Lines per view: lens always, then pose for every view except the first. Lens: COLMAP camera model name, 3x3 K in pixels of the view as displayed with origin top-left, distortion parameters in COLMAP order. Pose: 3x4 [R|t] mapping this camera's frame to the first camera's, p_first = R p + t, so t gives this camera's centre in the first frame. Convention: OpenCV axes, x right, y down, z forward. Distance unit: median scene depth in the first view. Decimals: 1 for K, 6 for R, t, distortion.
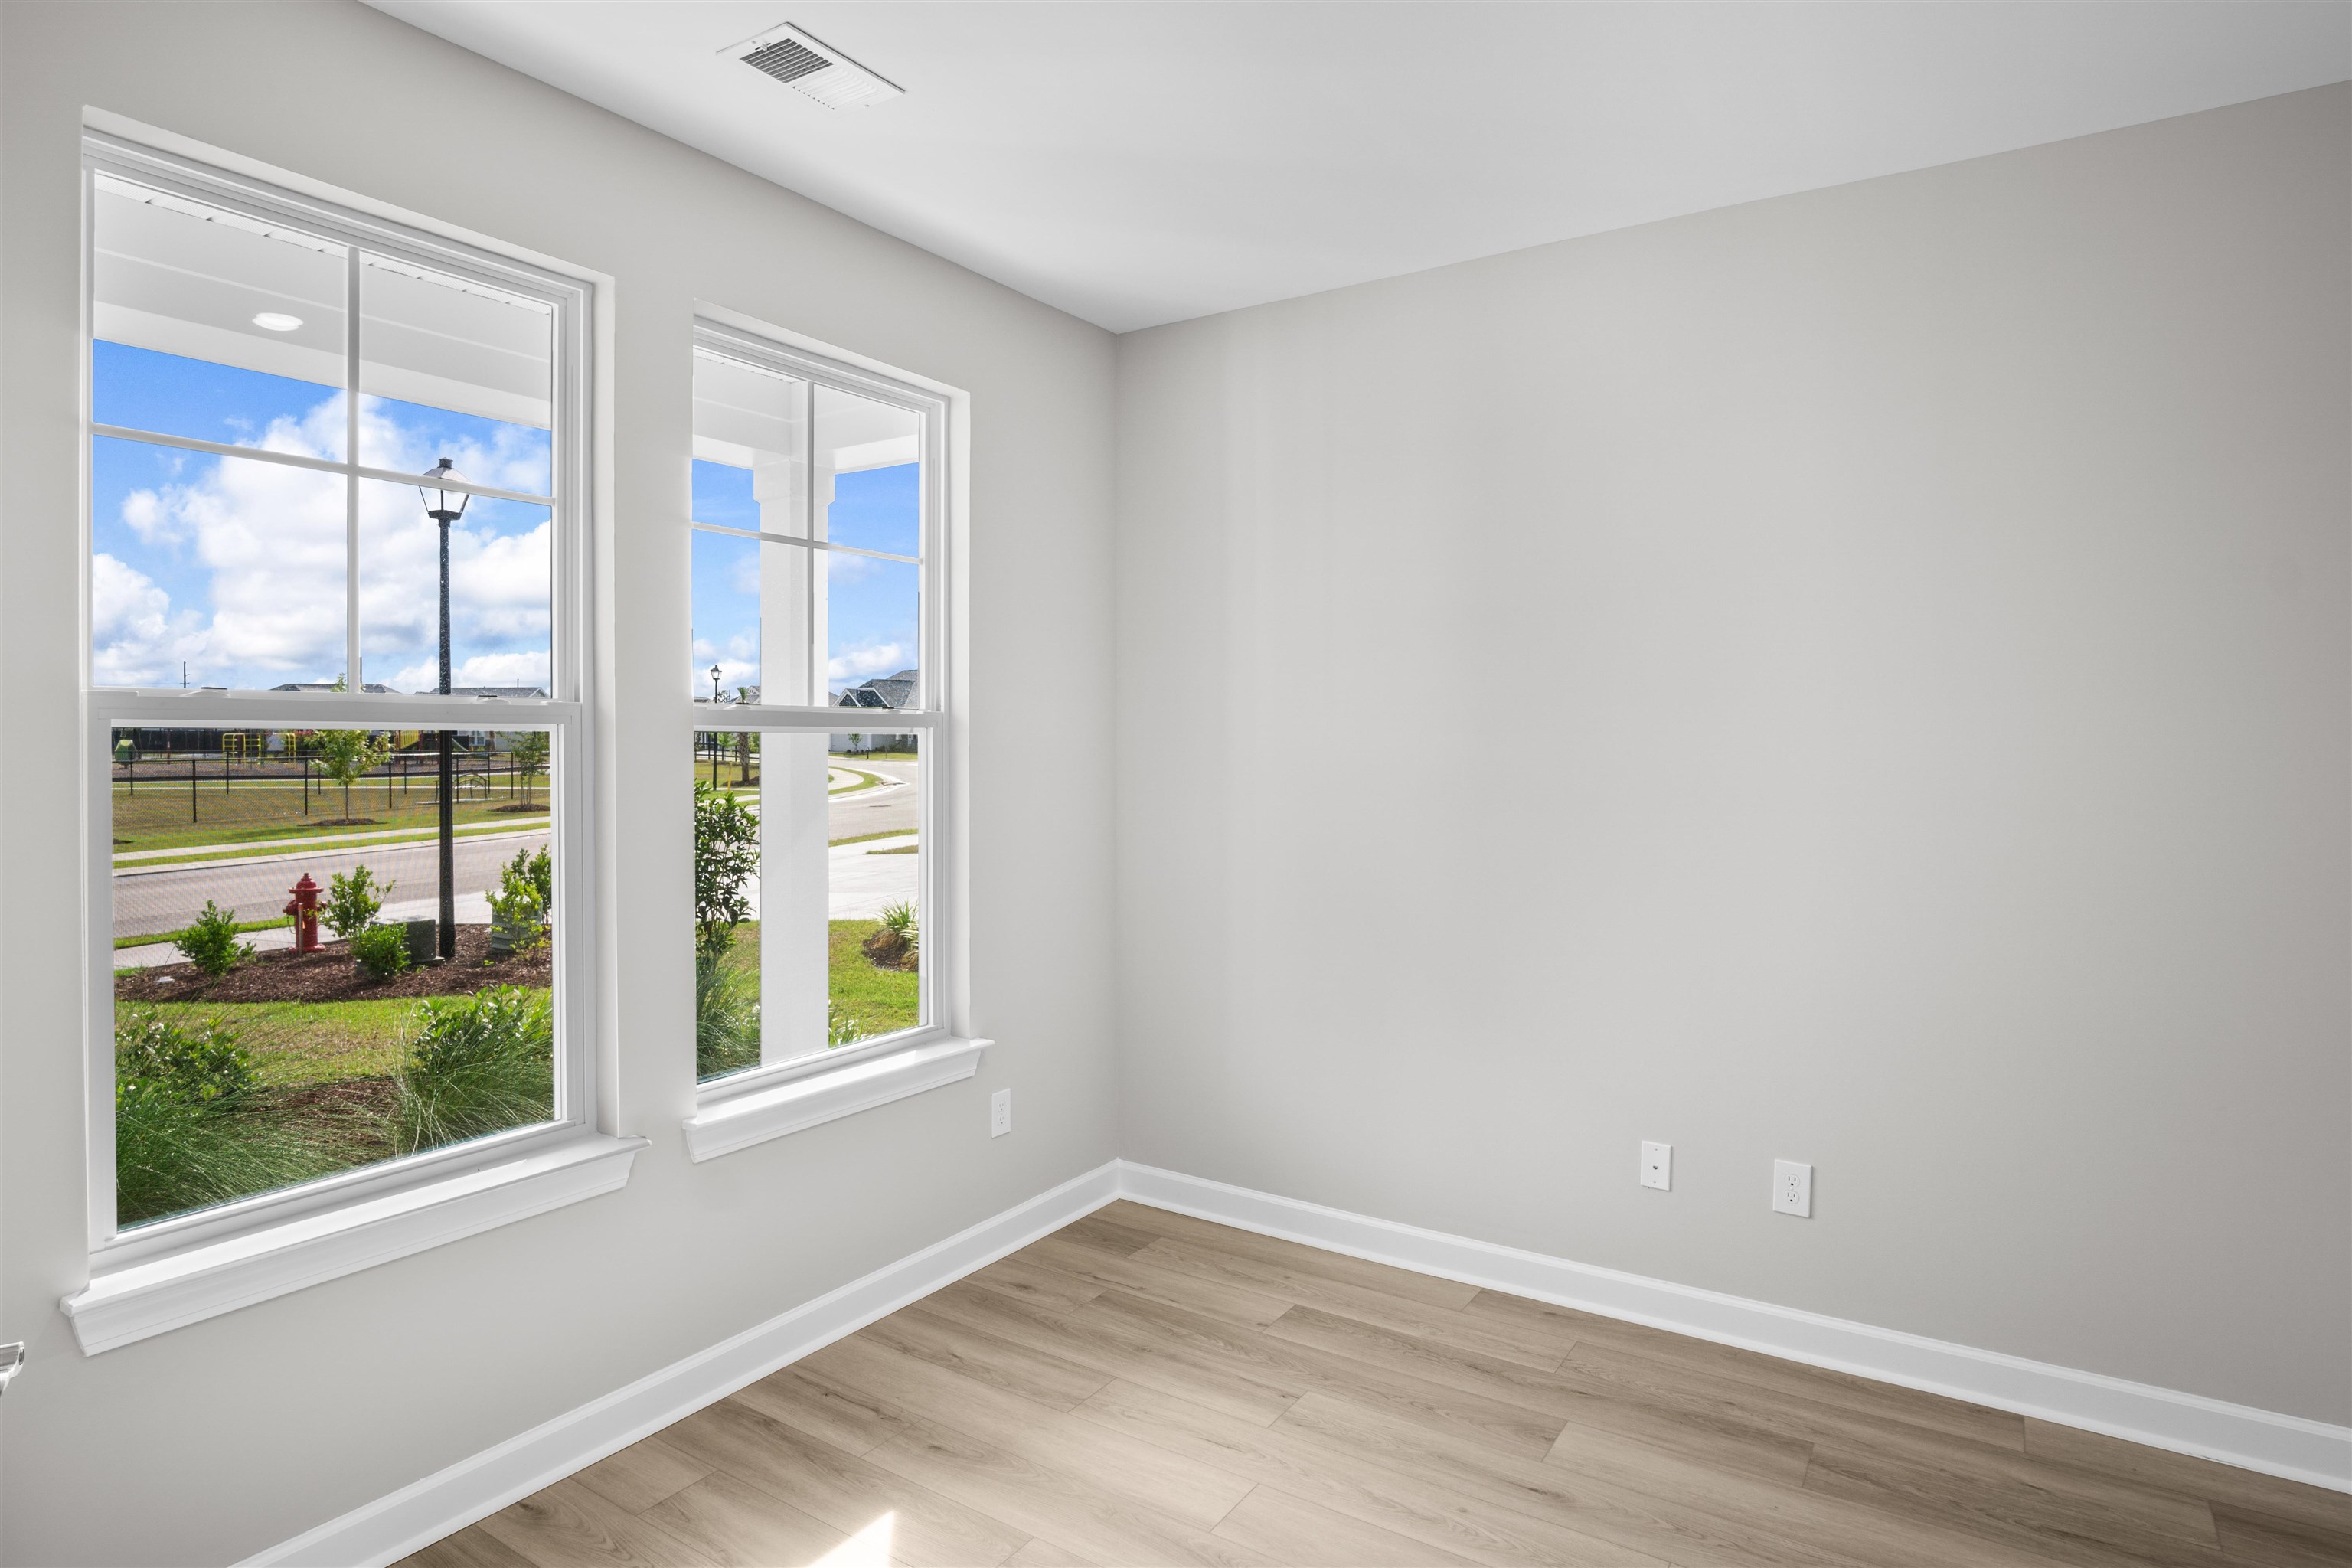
lens RADIAL K [[1314.8, 0, 1180.9], [0, 1314.8, 746.0], [0, 0, 1]] dist [-0.002865, -0.000411]
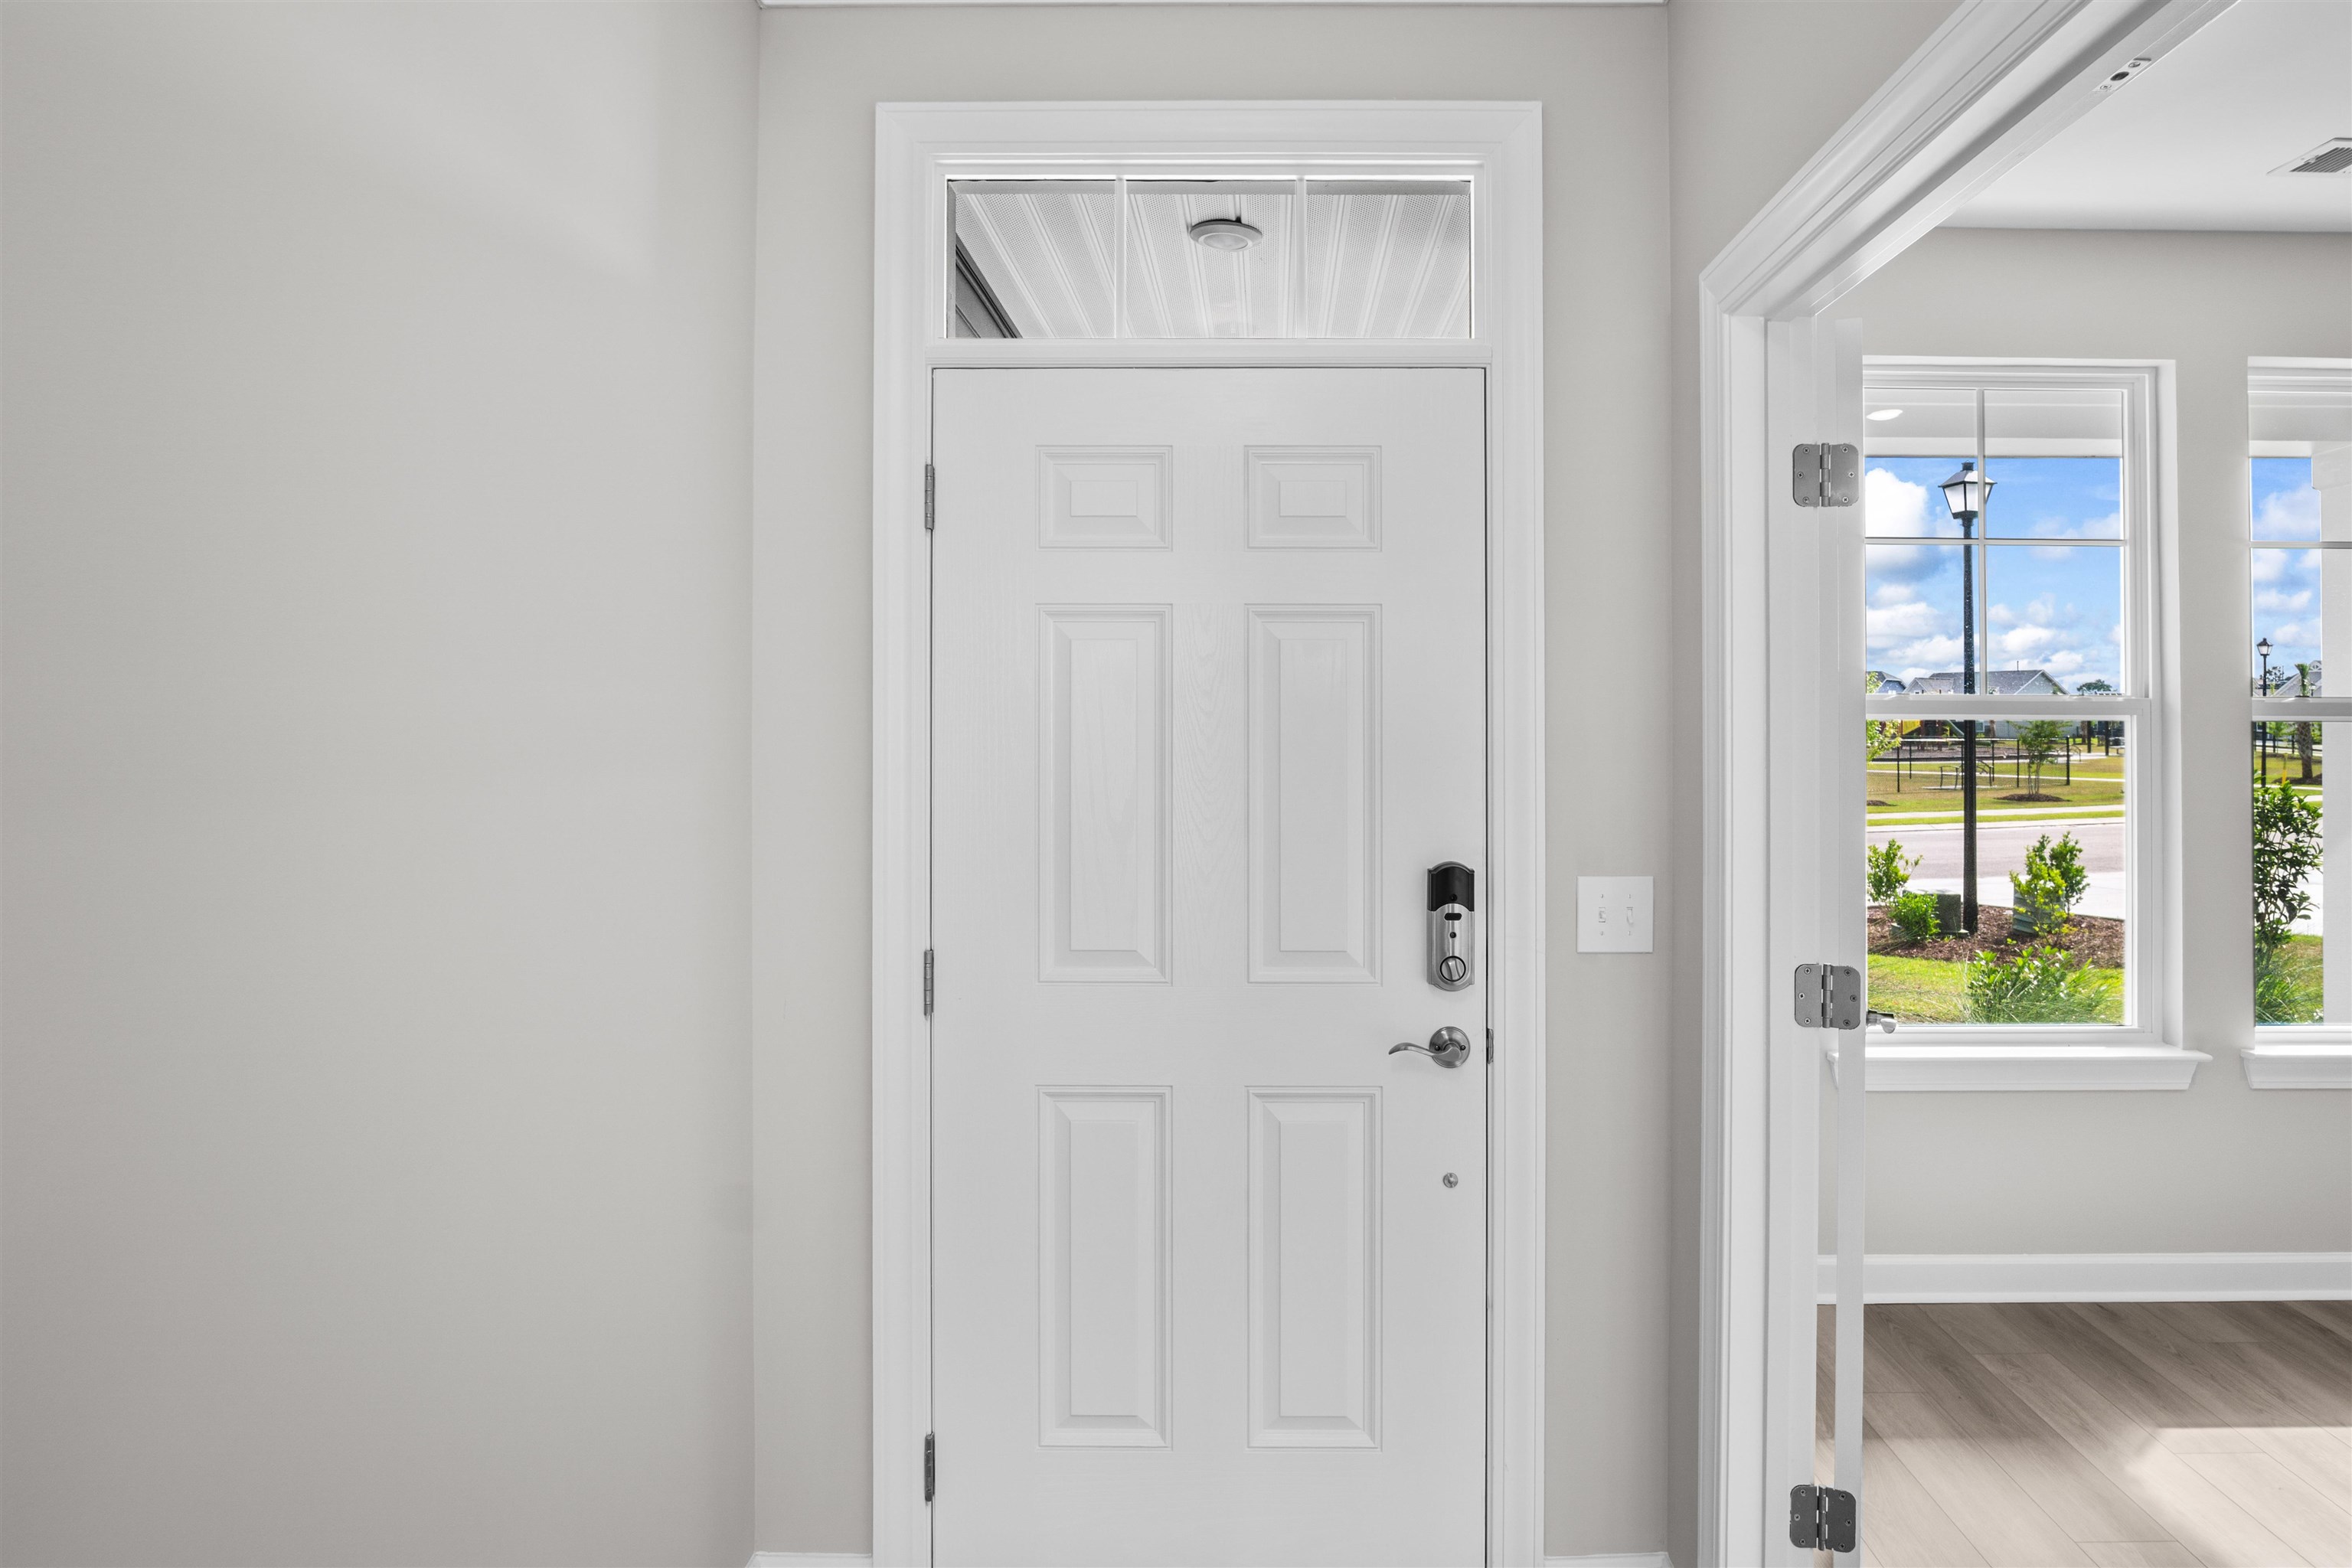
lens RADIAL K [[1416.5, 0, 1176.8], [0, 1416.5, 698.2], [0, 0, 1]] dist [-0.024472, 0.001608]
pose [[0.539341, -0.011485, -0.842009, 0.051861], [-0.008978, 0.999772, -0.019387, 0.000277], [0.842040, 0.018015, 0.539114, -0.153529]]
